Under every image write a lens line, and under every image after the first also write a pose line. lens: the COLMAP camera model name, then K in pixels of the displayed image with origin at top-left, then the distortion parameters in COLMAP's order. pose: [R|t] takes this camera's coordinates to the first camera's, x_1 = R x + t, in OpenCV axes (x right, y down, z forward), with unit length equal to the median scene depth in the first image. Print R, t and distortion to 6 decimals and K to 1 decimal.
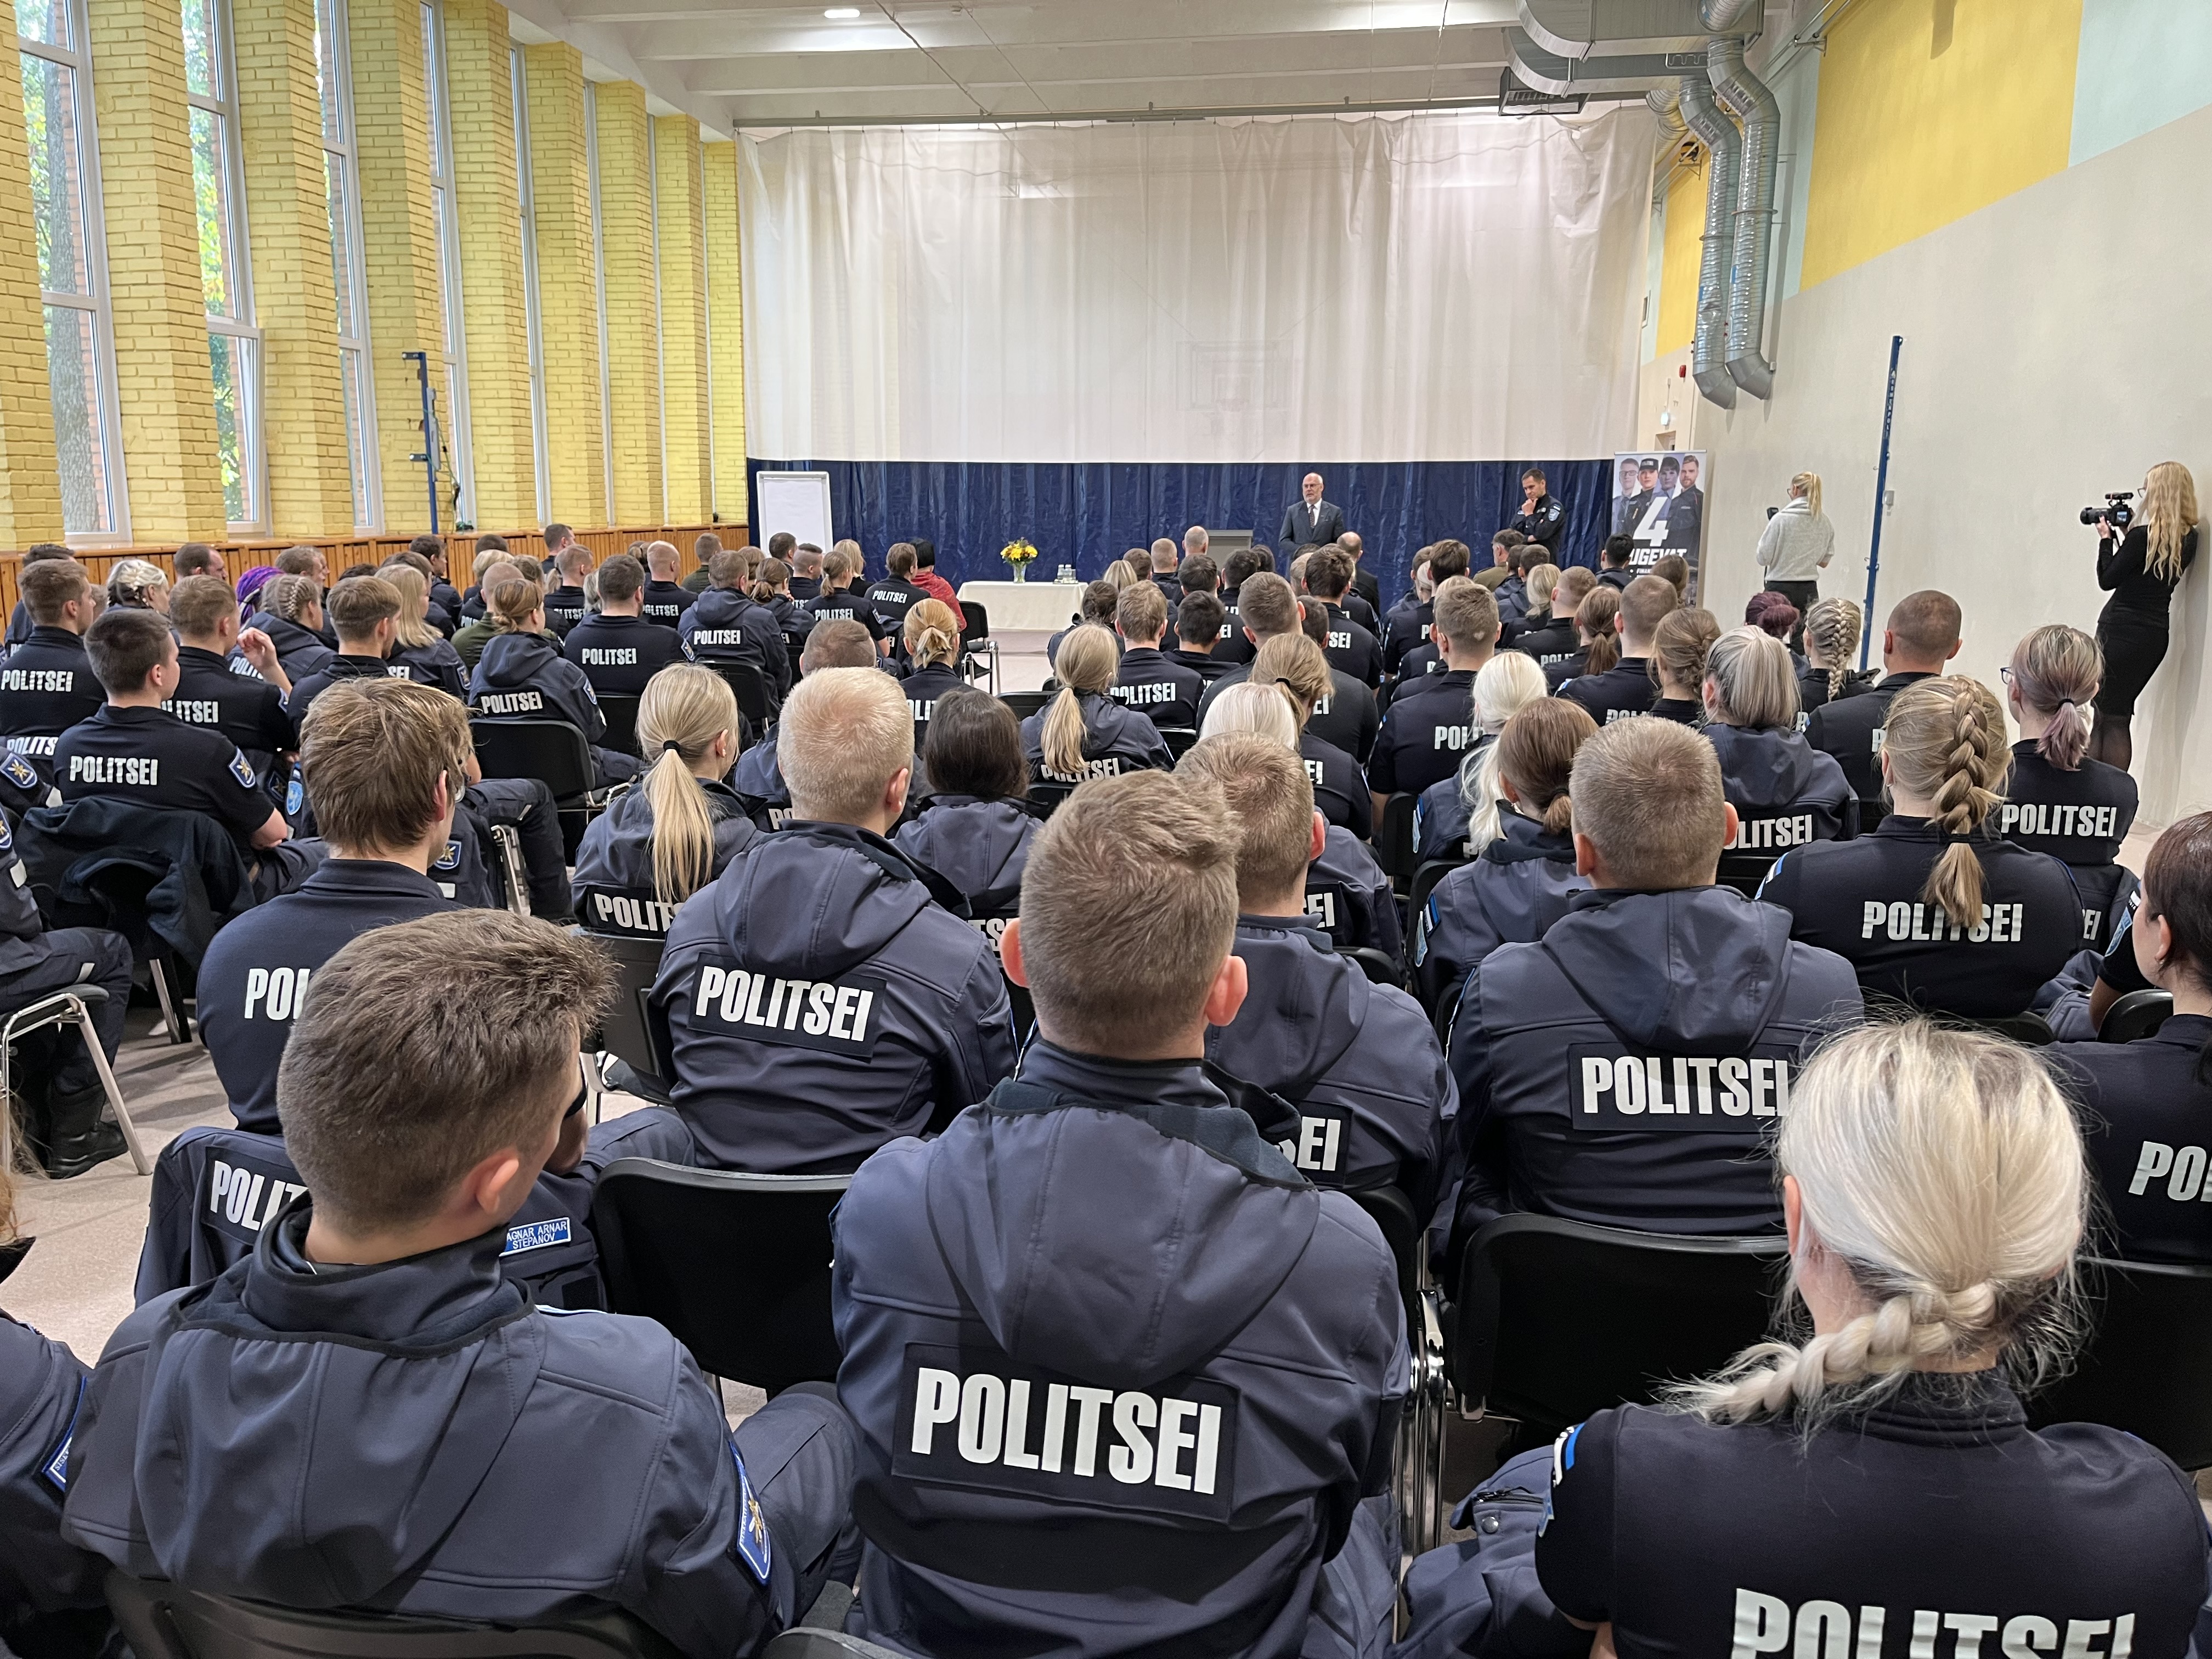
lens RADIAL K [[1696.6, 0, 1105.6], [0, 1696.6, 825.2], [0, 0, 1]] dist [0.043962, -0.028640]
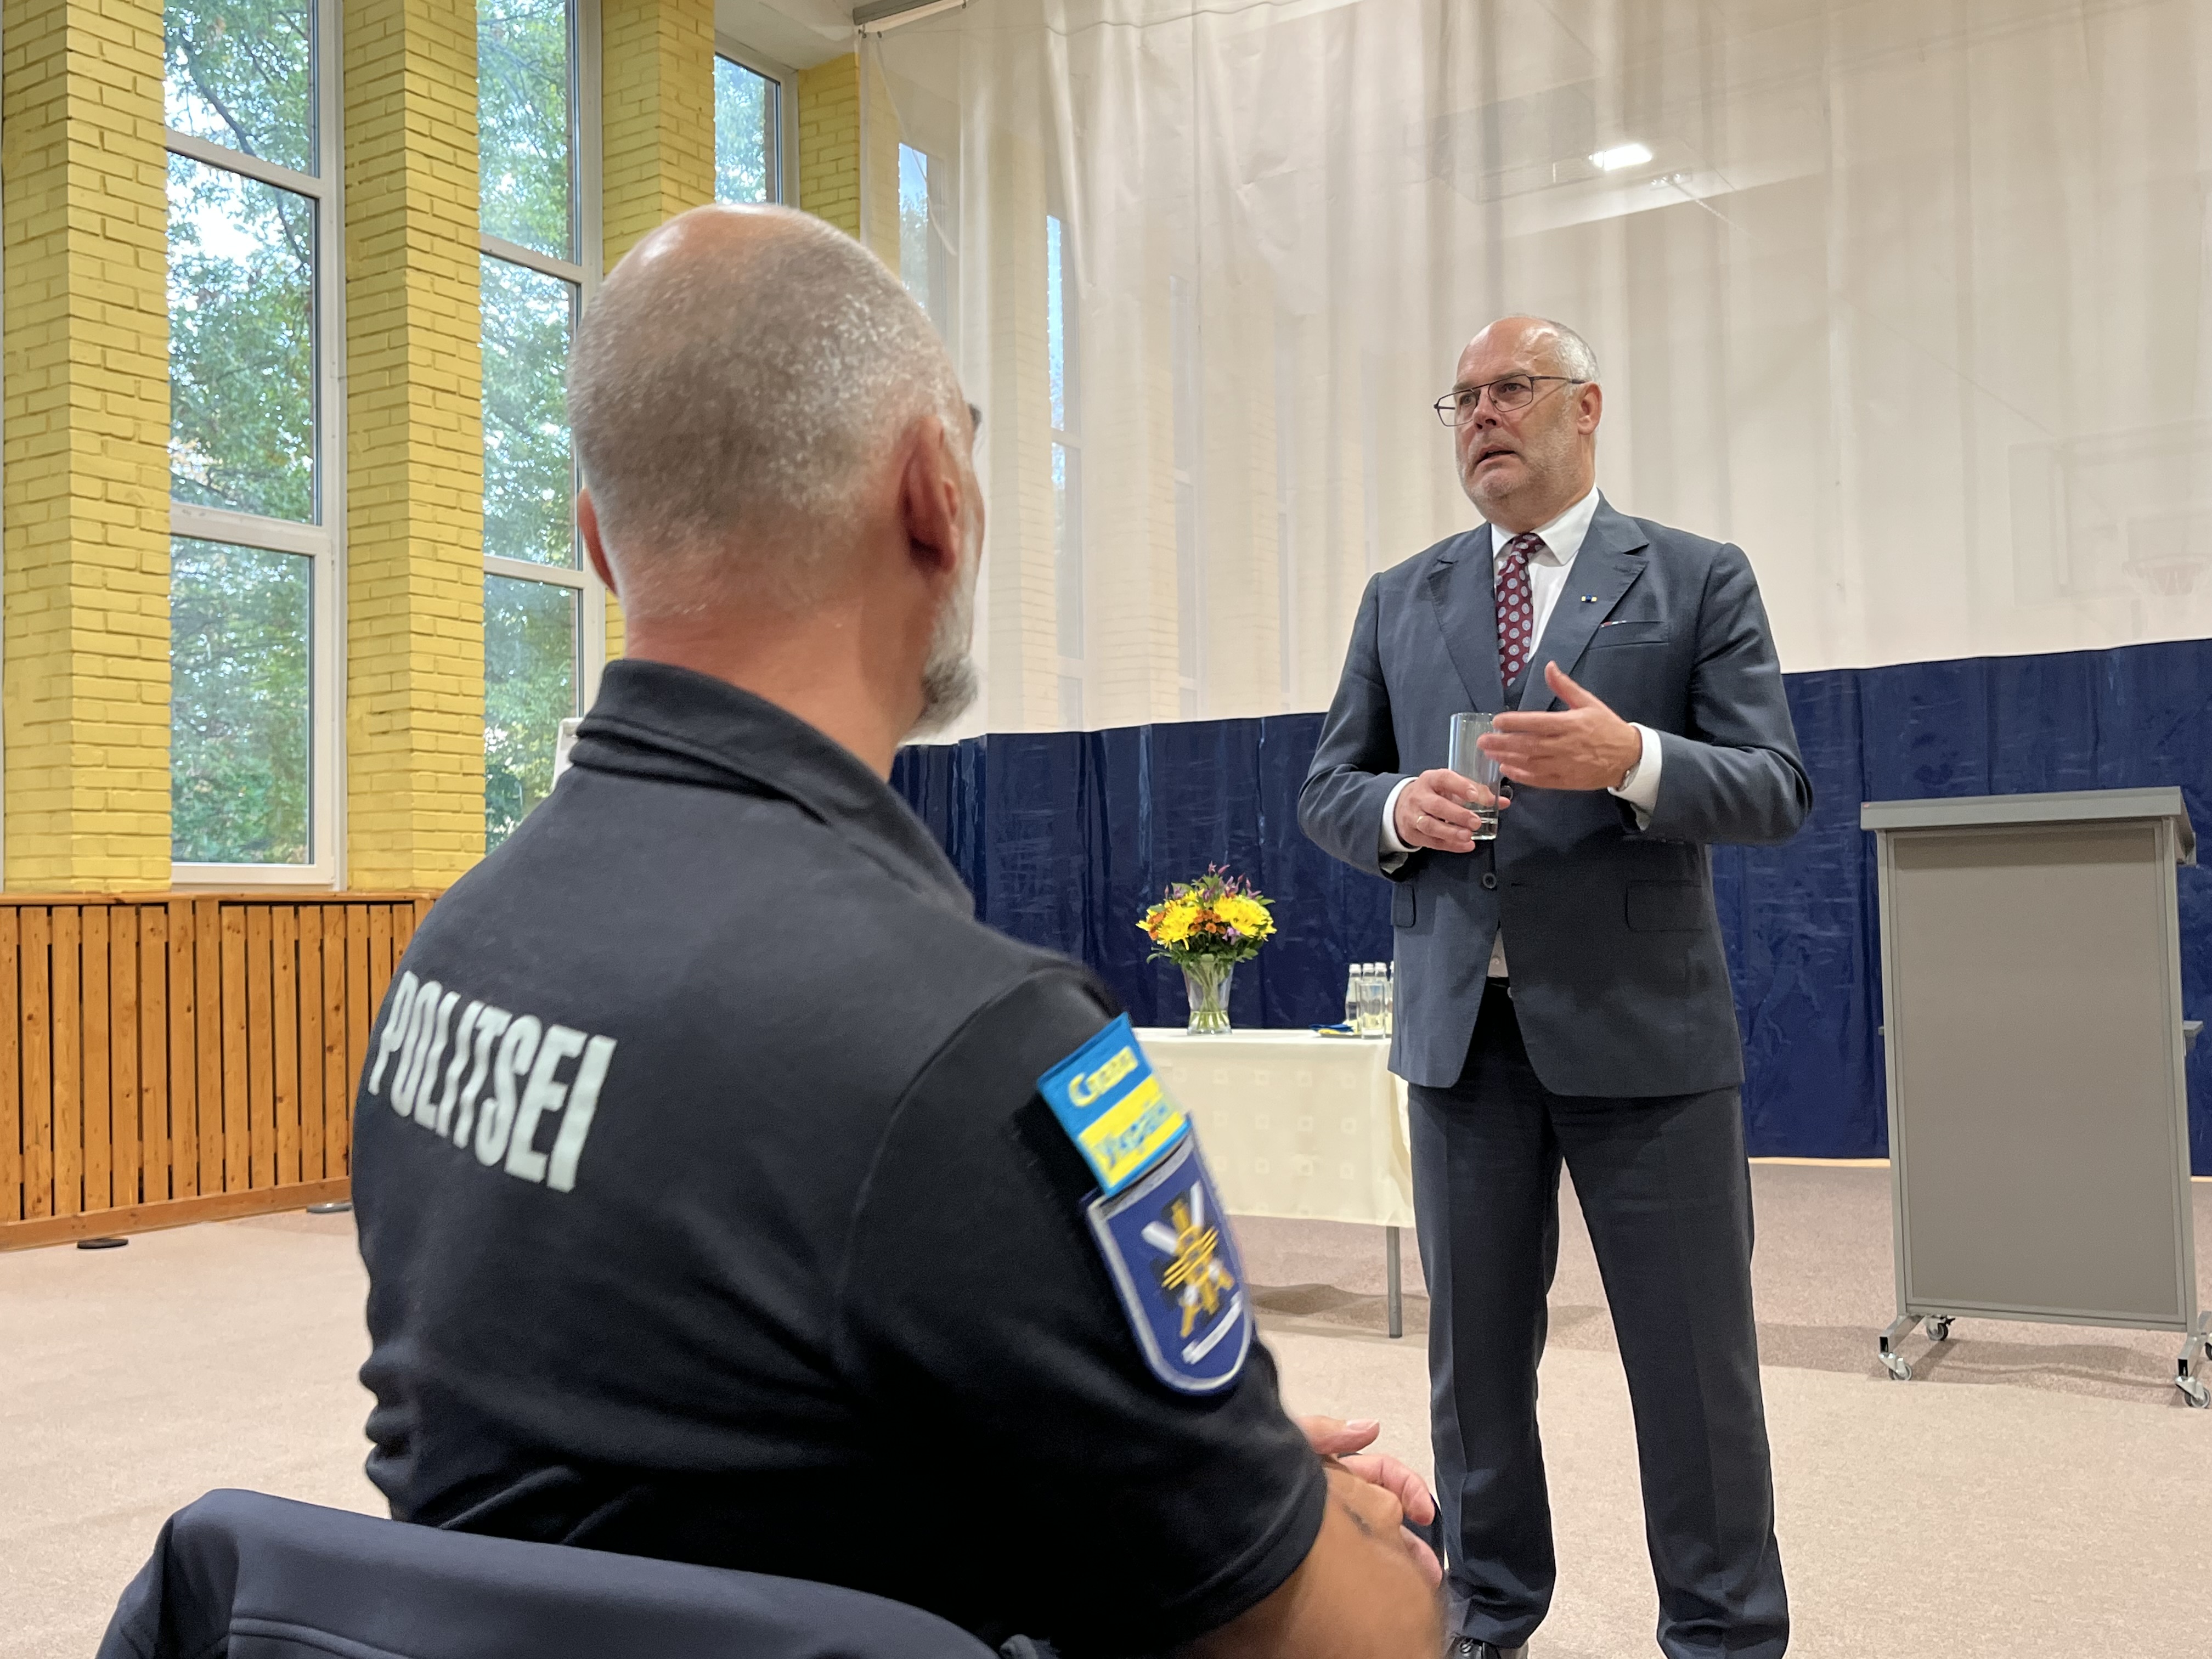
lens RADIAL K [[2106.4, 0, 1108.5], [0, 2106.4, 836.4], [0, 0, 1]] dist [0.062206, 0.000000]
pose [[0.911781, -0.044791, -0.408228, 0.060771], [-0.050272, 0.974386, -0.219193, -0.084015], [0.407589, 0.220378, 0.886174, 0.585727]]
